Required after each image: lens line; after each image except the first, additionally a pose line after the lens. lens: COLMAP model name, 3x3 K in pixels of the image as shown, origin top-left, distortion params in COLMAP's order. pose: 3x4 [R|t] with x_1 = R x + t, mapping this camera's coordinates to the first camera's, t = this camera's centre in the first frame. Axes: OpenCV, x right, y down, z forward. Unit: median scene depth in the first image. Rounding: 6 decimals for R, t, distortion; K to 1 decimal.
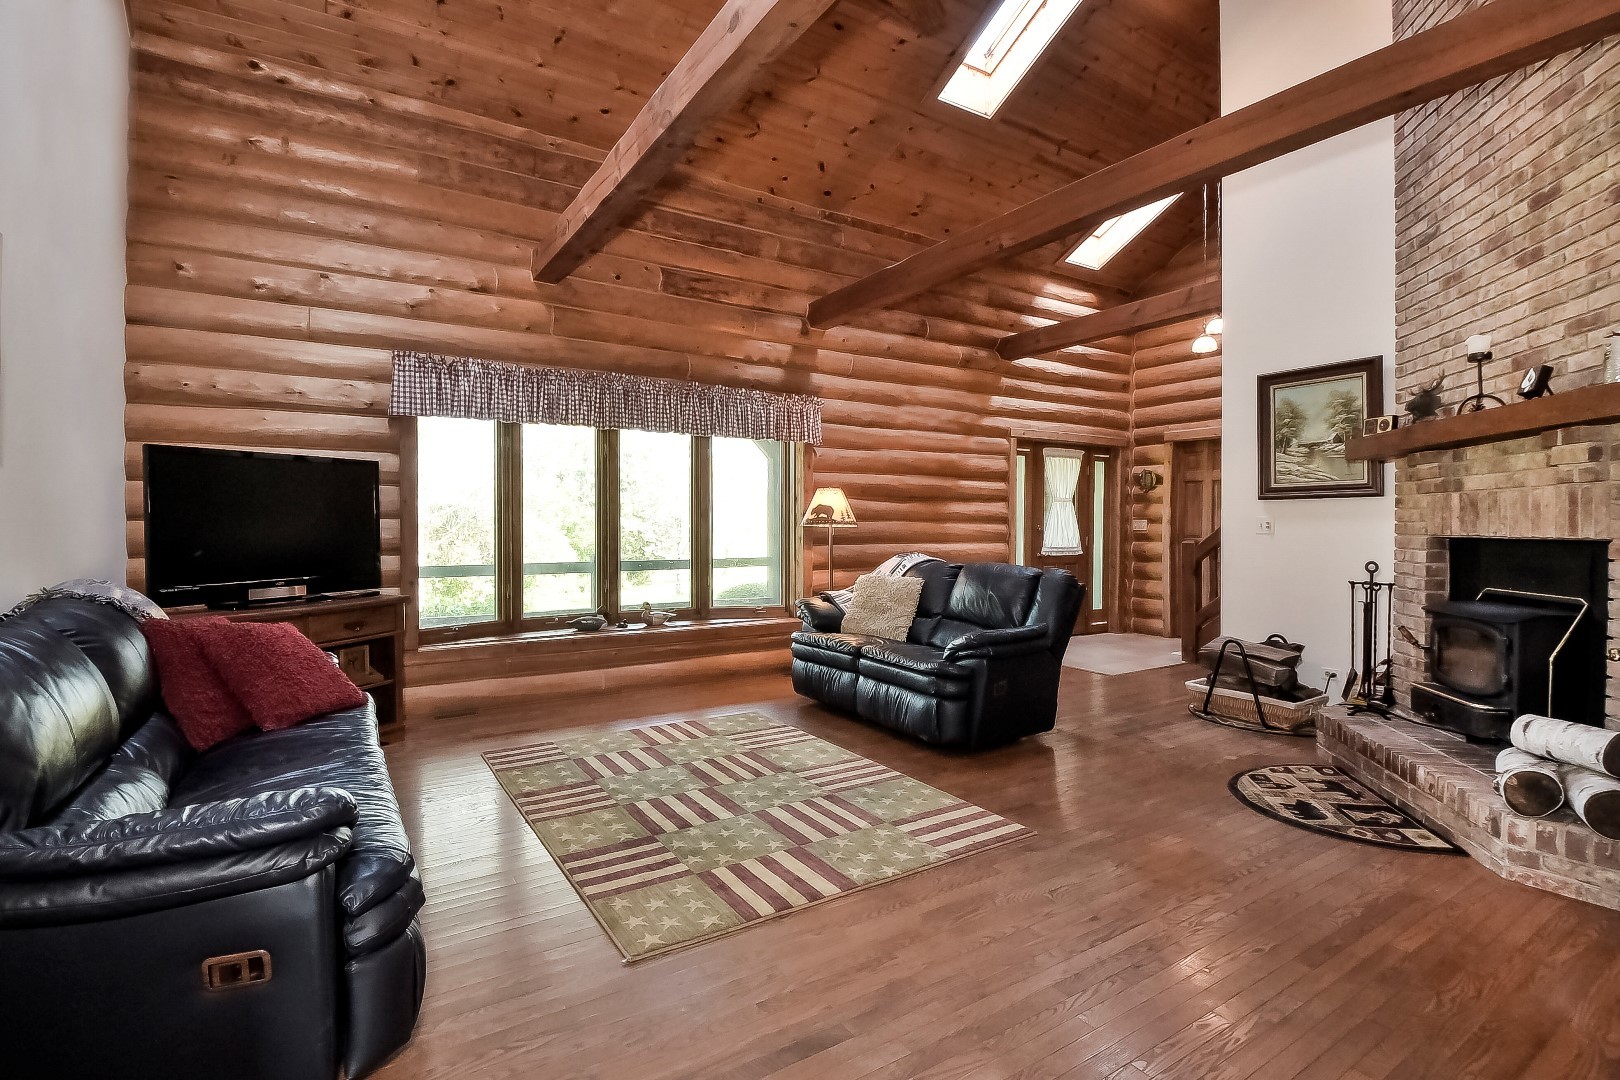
lens RADIAL K [[765.5, 0, 805.2], [0, 765.5, 532.9], [0, 0, 1]] dist [0.005830, -0.000018]
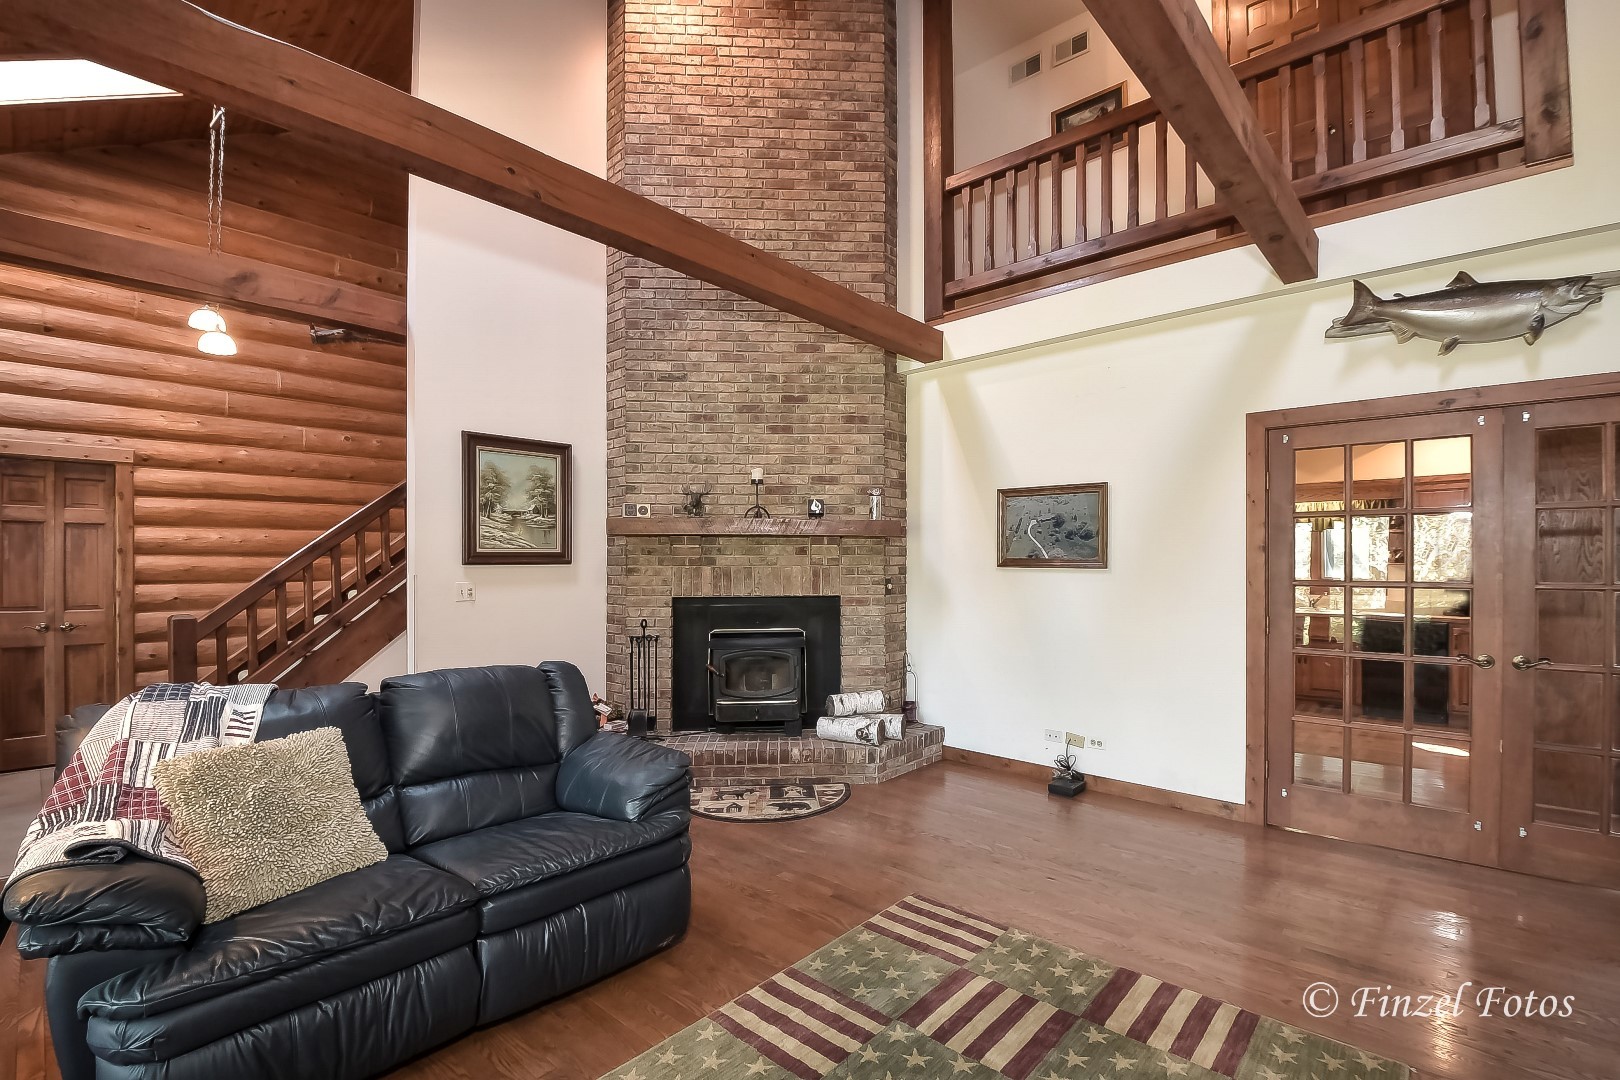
lens RADIAL K [[739.5, 0, 807.6], [0, 739.5, 564.2], [0, 0, 1]] dist [-0.017629, -0.001929]
pose [[-0.266581, -0.000558, 0.963812, -0.539928], [0.013570, 0.999899, 0.004333, -0.059530], [-0.963717, 0.014234, -0.266547, 1.186241]]
